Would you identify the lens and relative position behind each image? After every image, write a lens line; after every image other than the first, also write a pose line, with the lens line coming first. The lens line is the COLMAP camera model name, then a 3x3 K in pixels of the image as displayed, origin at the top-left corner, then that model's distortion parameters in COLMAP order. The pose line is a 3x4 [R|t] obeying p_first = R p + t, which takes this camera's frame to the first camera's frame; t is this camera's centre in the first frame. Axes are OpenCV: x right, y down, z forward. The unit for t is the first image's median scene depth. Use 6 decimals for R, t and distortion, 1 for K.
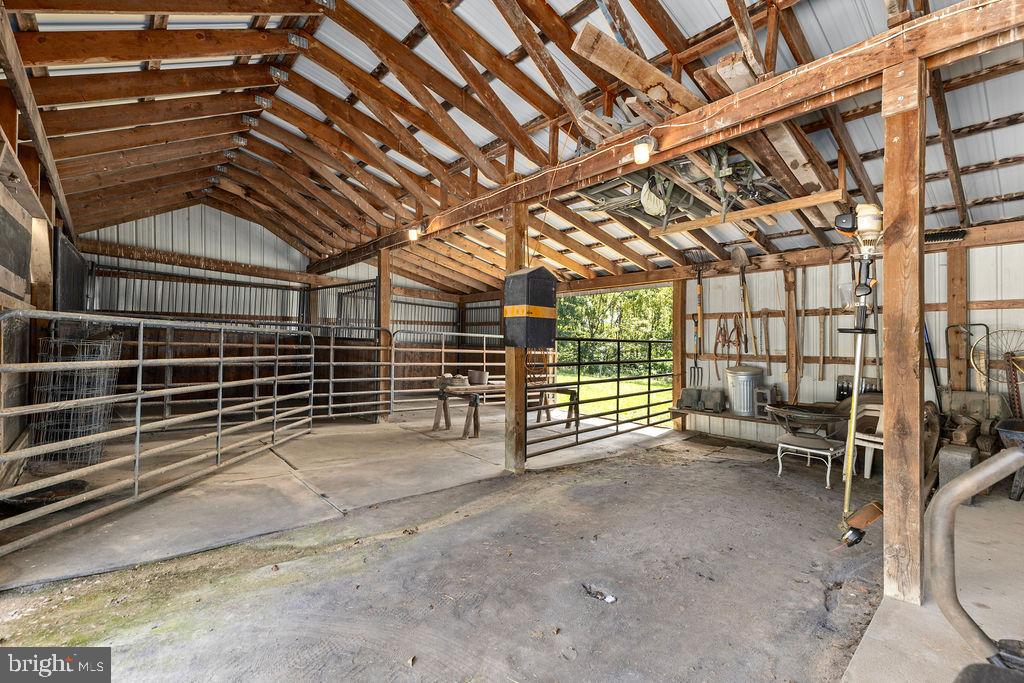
lens RADIAL K [[462.6, 0, 512.0], [0, 462.6, 341.5], [0, 0, 1]] dist [-0.000752, -0.000052]
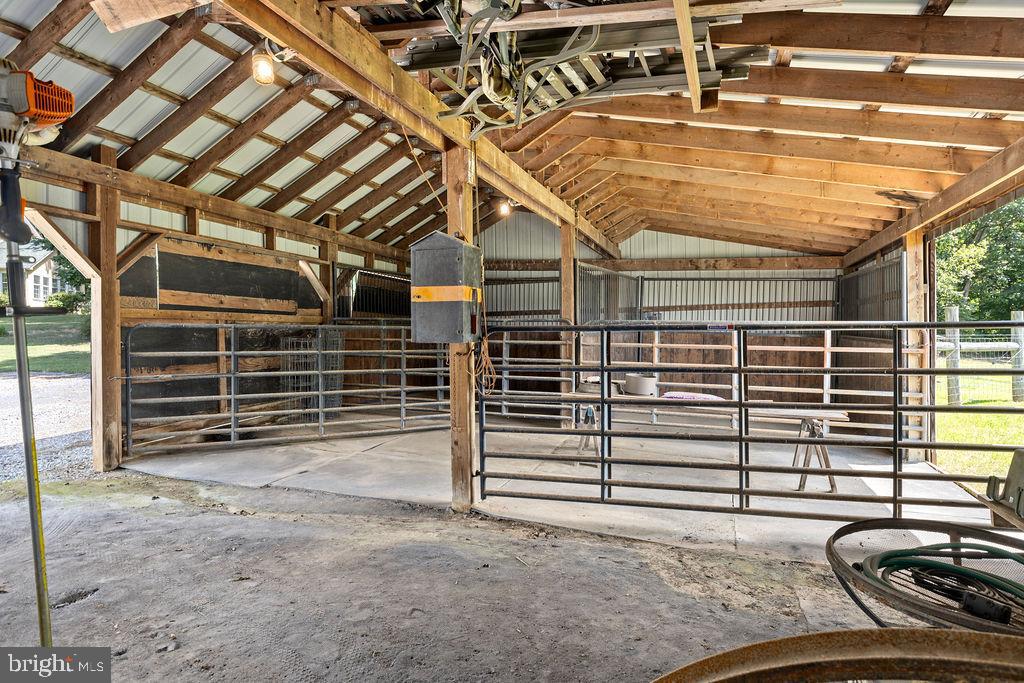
lens RADIAL K [[561.1, 0, 510.6], [0, 561.1, 345.7], [0, 0, 1]] dist [0.002711, 0.000810]
pose [[0.467850, 0.000713, -0.883808, 0.642631], [0.016214, 0.999824, 0.009390, 0.009350], [0.883659, -0.018723, 0.467756, 0.493818]]
